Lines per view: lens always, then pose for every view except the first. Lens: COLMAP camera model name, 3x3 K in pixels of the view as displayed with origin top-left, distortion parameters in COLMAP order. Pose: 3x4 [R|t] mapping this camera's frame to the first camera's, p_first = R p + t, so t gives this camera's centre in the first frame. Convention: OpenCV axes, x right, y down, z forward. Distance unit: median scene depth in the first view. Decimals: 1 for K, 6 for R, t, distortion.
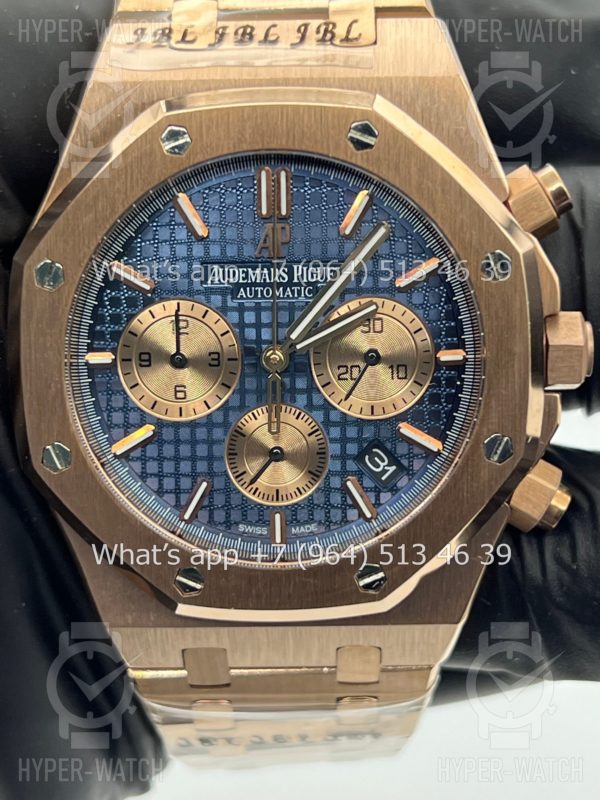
lens RADIAL K [[1886.9, 0, 296.9], [0, 1886.9, 394.3], [0, 0, 1]] dist [0.186483, 0.000000]
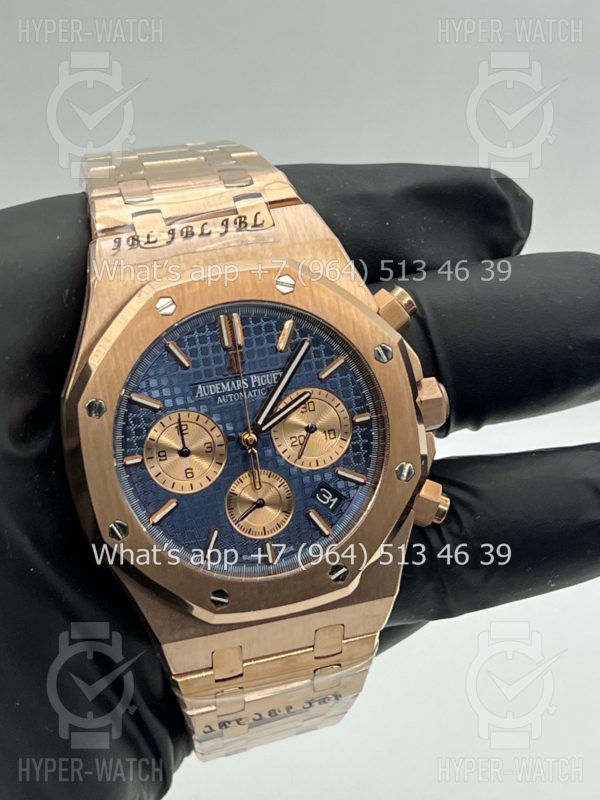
lens RADIAL K [[1886.9, 0, 300.3], [0, 1886.9, 396.4], [0, 0, 1]] dist [0.186483, 0.000000]
pose [[0.964485, -0.164020, 0.207041, -0.274255], [0.182173, 0.980644, -0.071763, 0.061704], [-0.191263, 0.106932, 0.975697, -0.463712]]
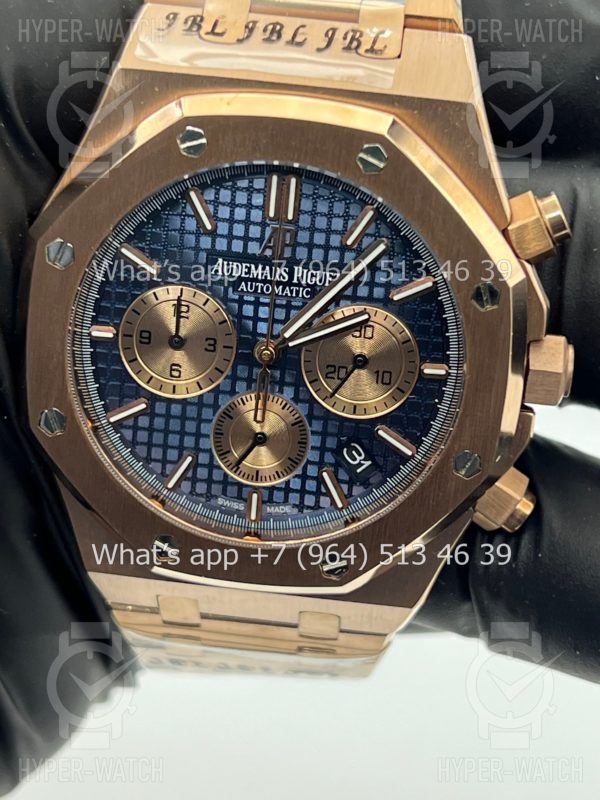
lens RADIAL K [[1886.9, 0, 291.3], [0, 1886.9, 404.2], [0, 0, 1]] dist [0.186483, 0.000000]
pose [[0.992917, 0.115821, -0.026476, 0.032456], [-0.109757, 0.979517, 0.168819, -0.168323], [0.045487, -0.164718, 0.985291, -0.038060]]
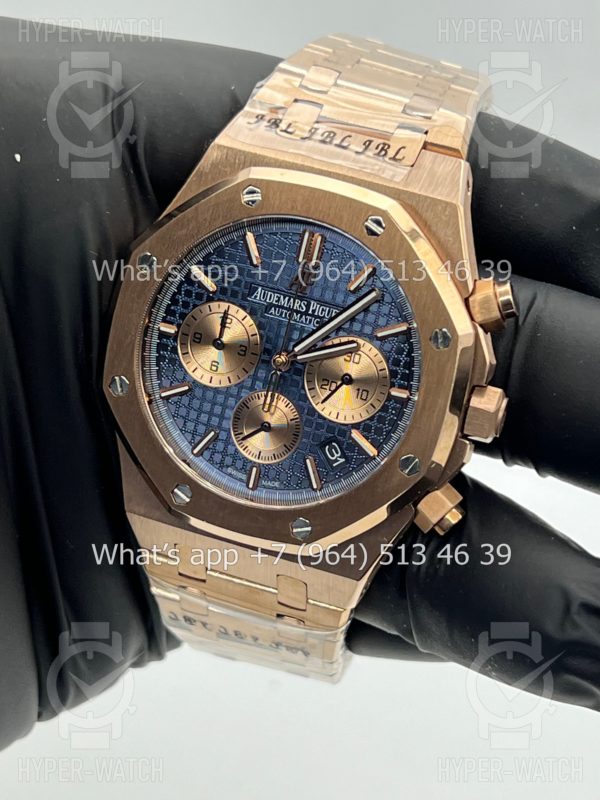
lens RADIAL K [[1886.9, 0, 301.1], [0, 1886.9, 397.4], [0, 0, 1]] dist [0.186483, 0.000000]
pose [[0.941282, 0.274467, -0.196610, 0.287373], [-0.277908, 0.960551, 0.010429, -0.011664], [0.191717, 0.044823, 0.980426, -0.385833]]
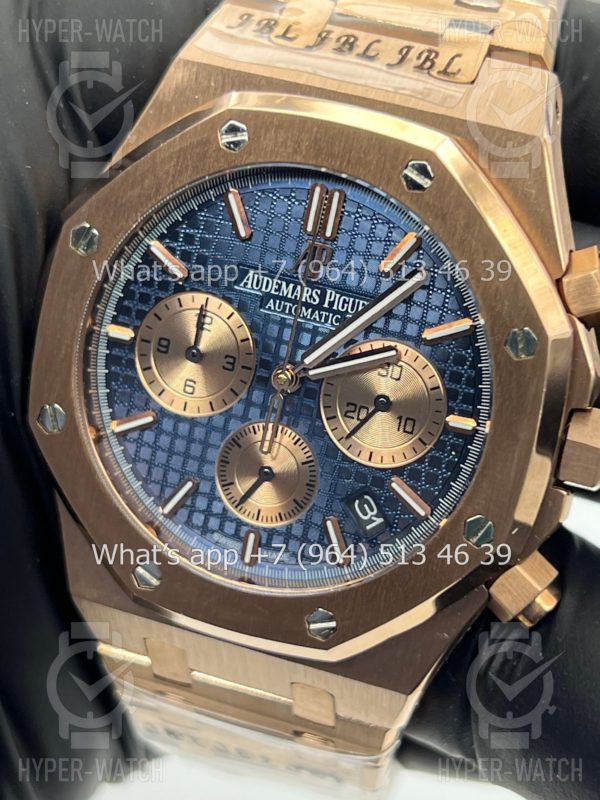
lens RADIAL K [[1886.9, 0, 302.8], [0, 1886.9, 401.7], [0, 0, 1]] dist [0.186483, 0.000000]
pose [[0.943258, 0.256911, -0.210381, 0.201732], [-0.250047, 0.966430, 0.059072, -0.066274], [0.218495, -0.003115, 0.975833, 0.058865]]
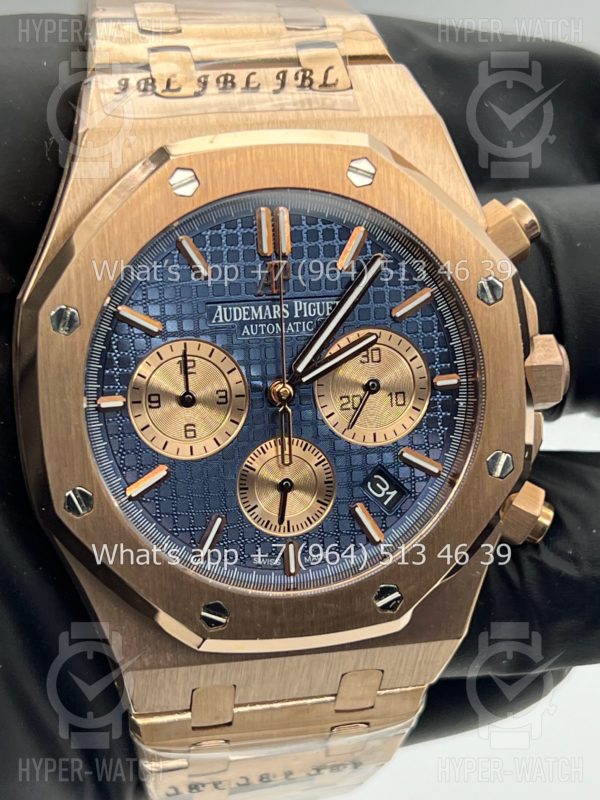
lens RADIAL K [[1886.9, 0, 292.3], [0, 1886.9, 434.6], [0, 0, 1]] dist [0.186483, 0.000000]
pose [[0.974919, -0.059078, 0.214575, -0.226825], [0.069384, 0.996755, -0.040810, 0.046083], [-0.211467, 0.054675, 0.975855, -0.003299]]
